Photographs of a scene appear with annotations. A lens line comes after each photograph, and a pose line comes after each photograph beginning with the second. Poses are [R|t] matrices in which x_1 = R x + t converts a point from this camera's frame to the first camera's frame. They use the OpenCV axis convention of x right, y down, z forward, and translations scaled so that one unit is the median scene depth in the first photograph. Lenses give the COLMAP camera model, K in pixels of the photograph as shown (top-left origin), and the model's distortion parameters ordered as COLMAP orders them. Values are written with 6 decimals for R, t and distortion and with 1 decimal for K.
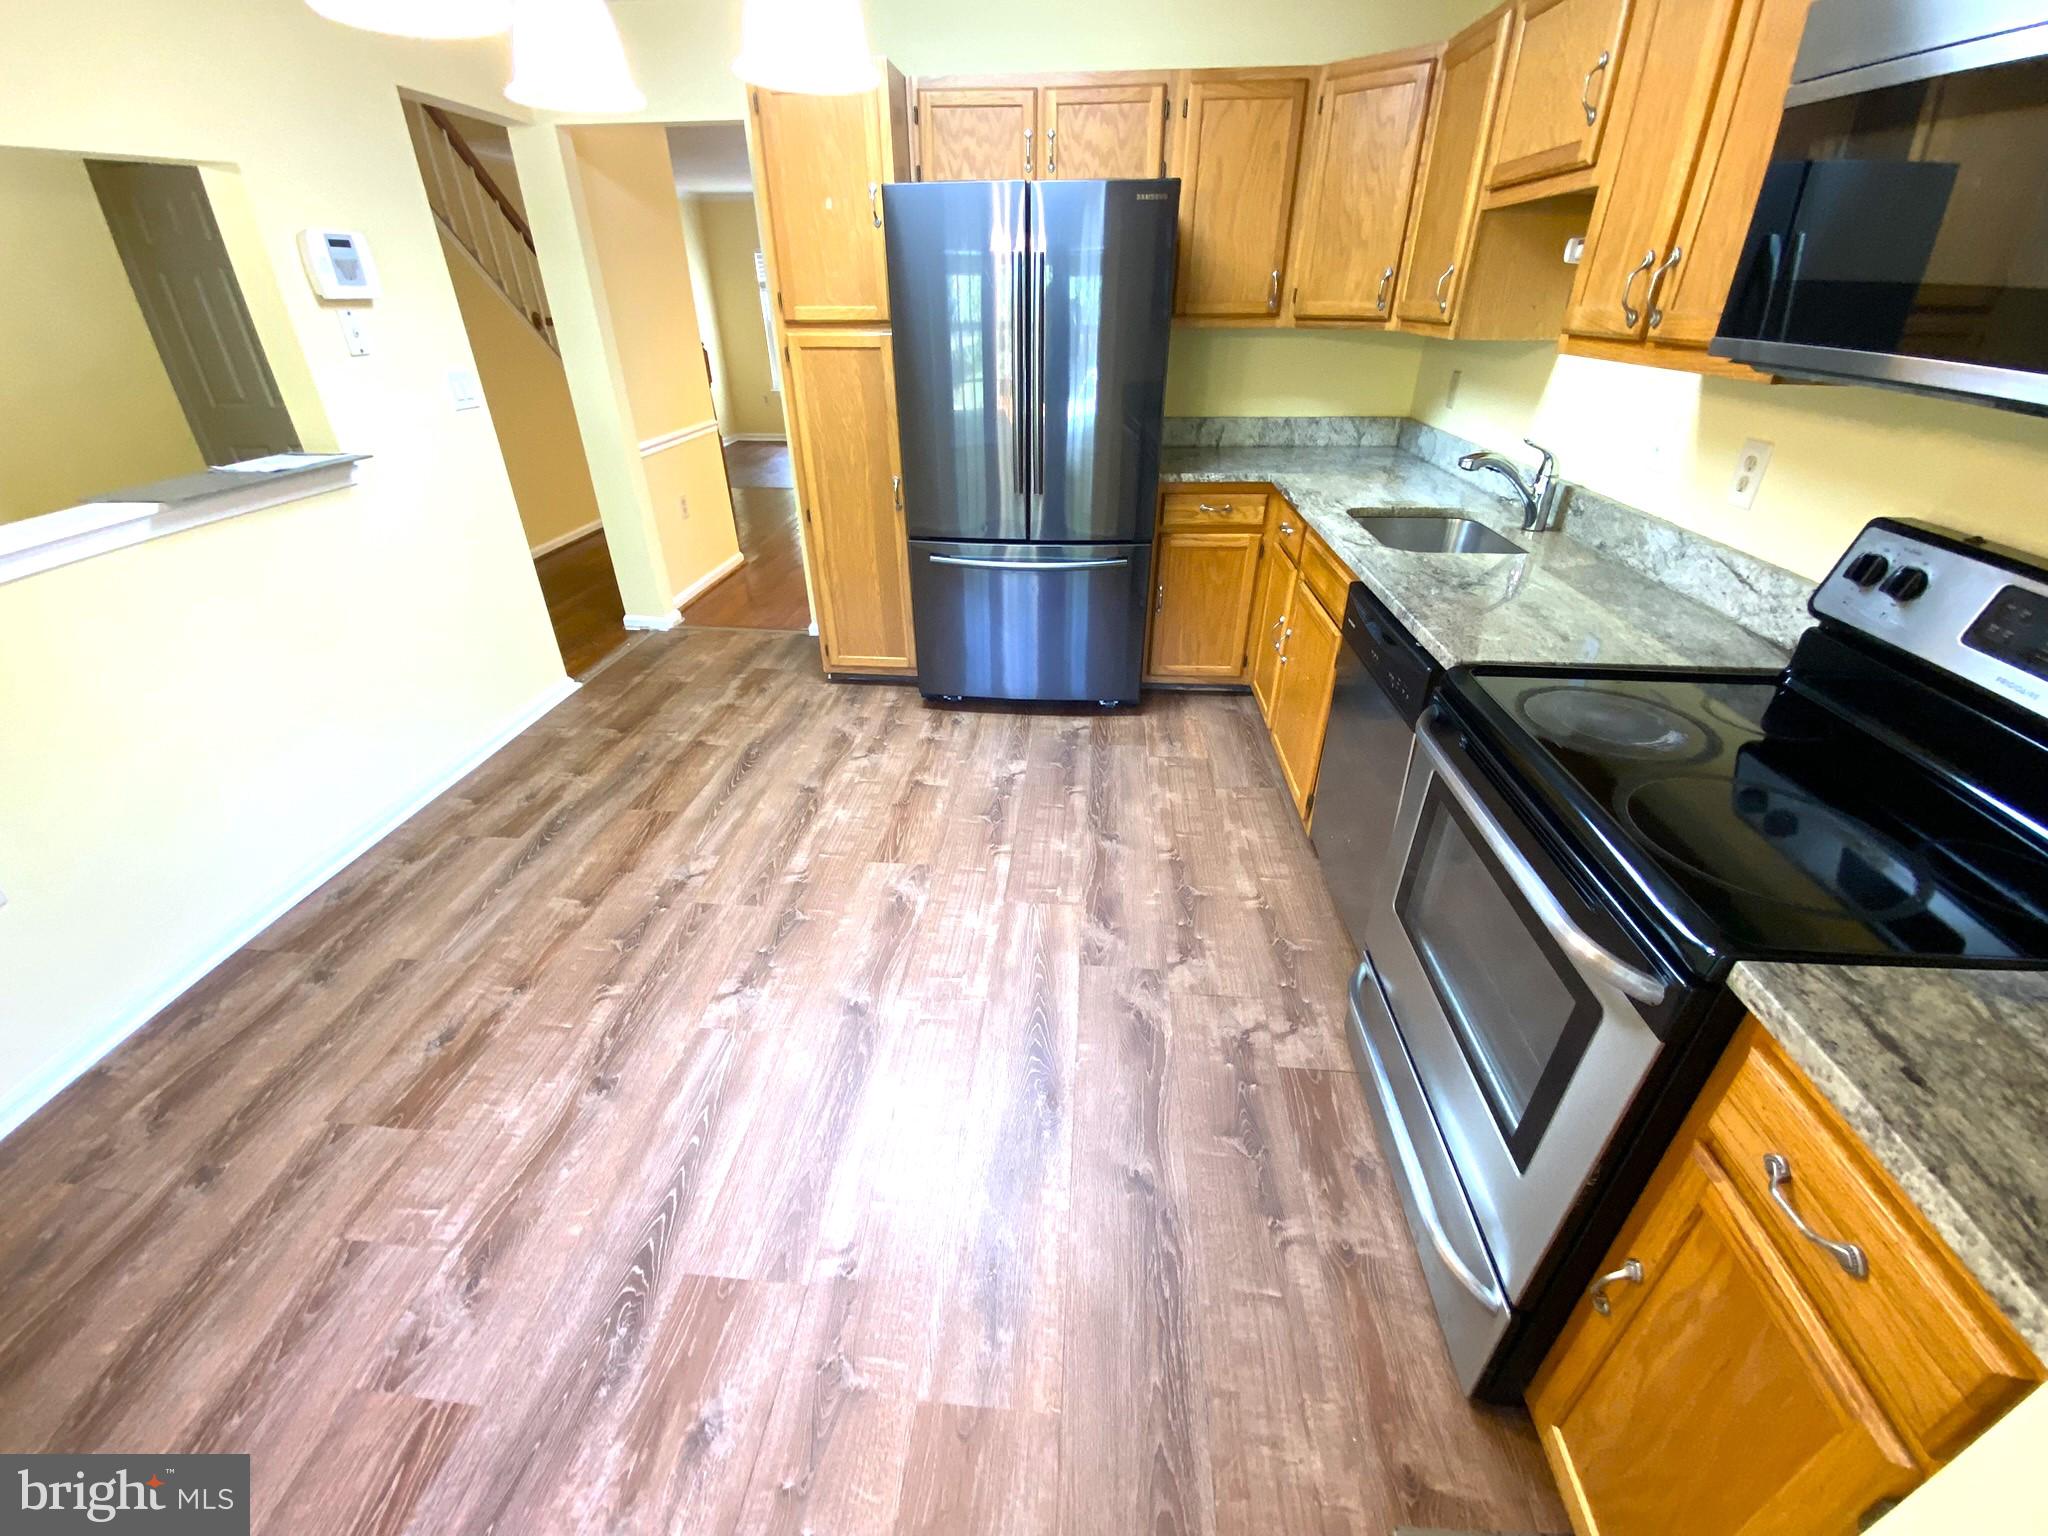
lens RADIAL K [[840.5, 0, 1018.9], [0, 840.5, 783.8], [0, 0, 1]] dist [0.014992, -0.017900]
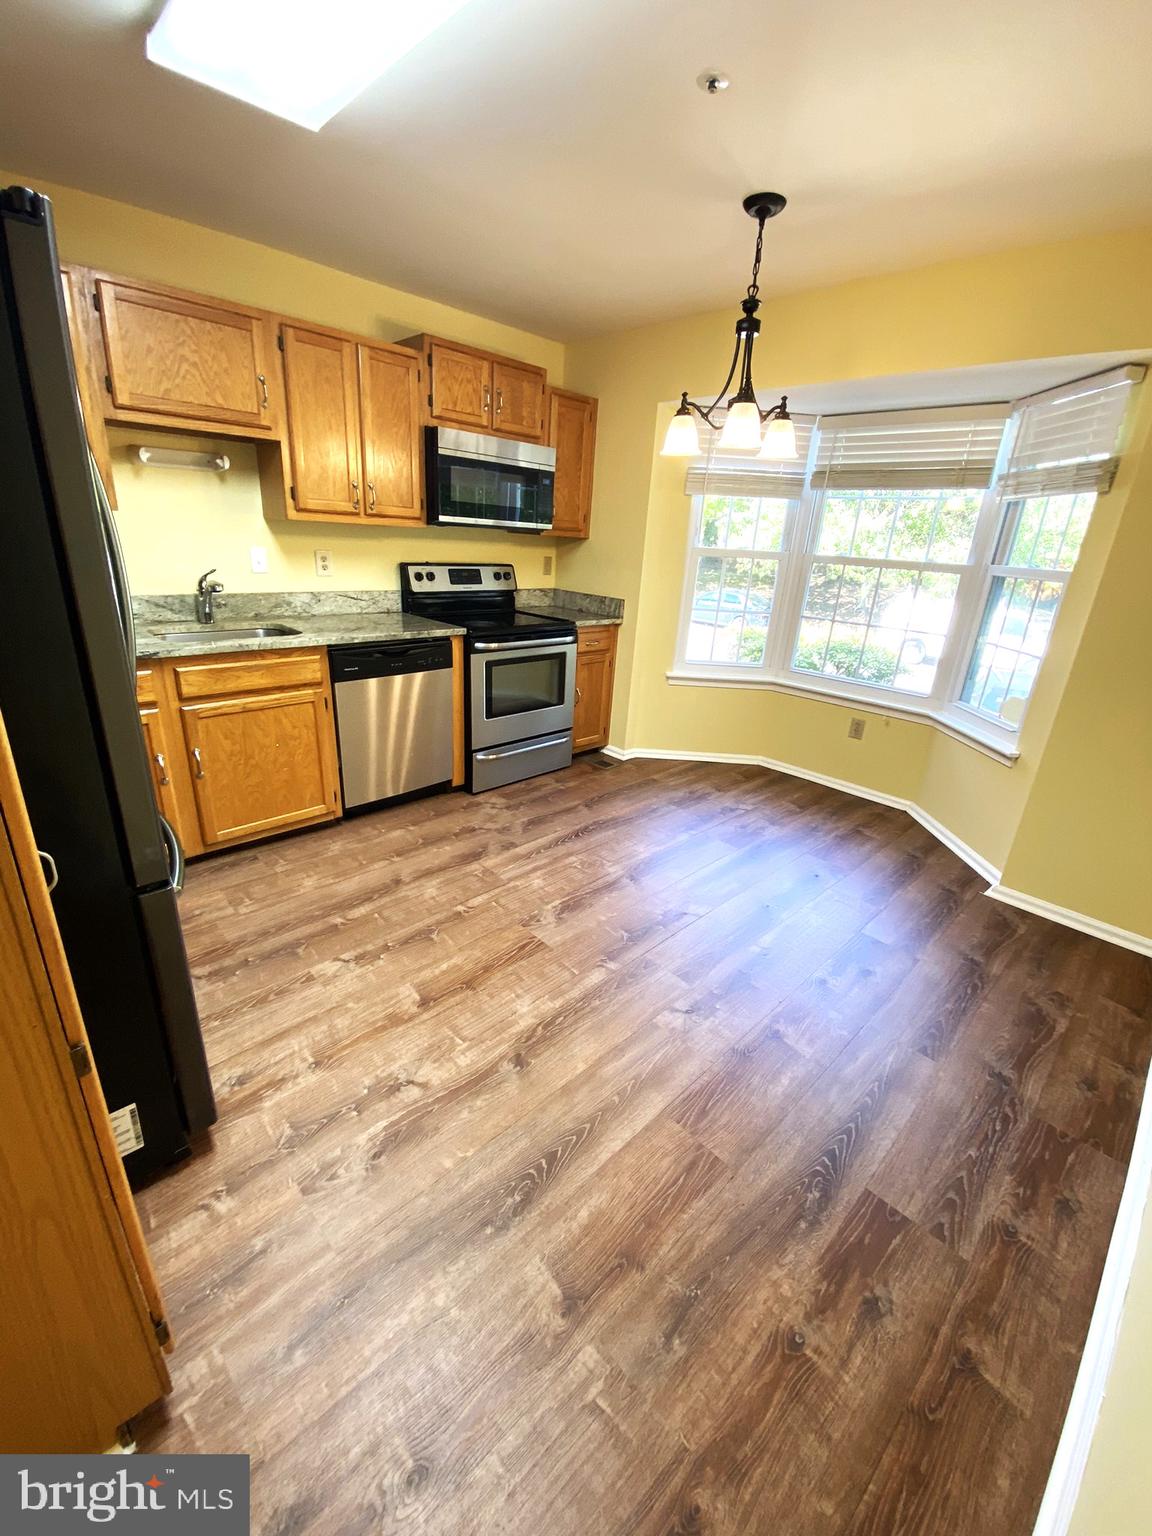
lens RADIAL K [[630.3, 0, 571.2], [0, 630.3, 763.4], [0, 0, 1]] dist [0.014992, -0.017900]
pose [[-0.760081, -0.264161, 0.593714, -0.643899], [0.273294, 0.698972, 0.660869, -0.651520], [-0.589565, 0.664573, -0.459082, 1.191316]]
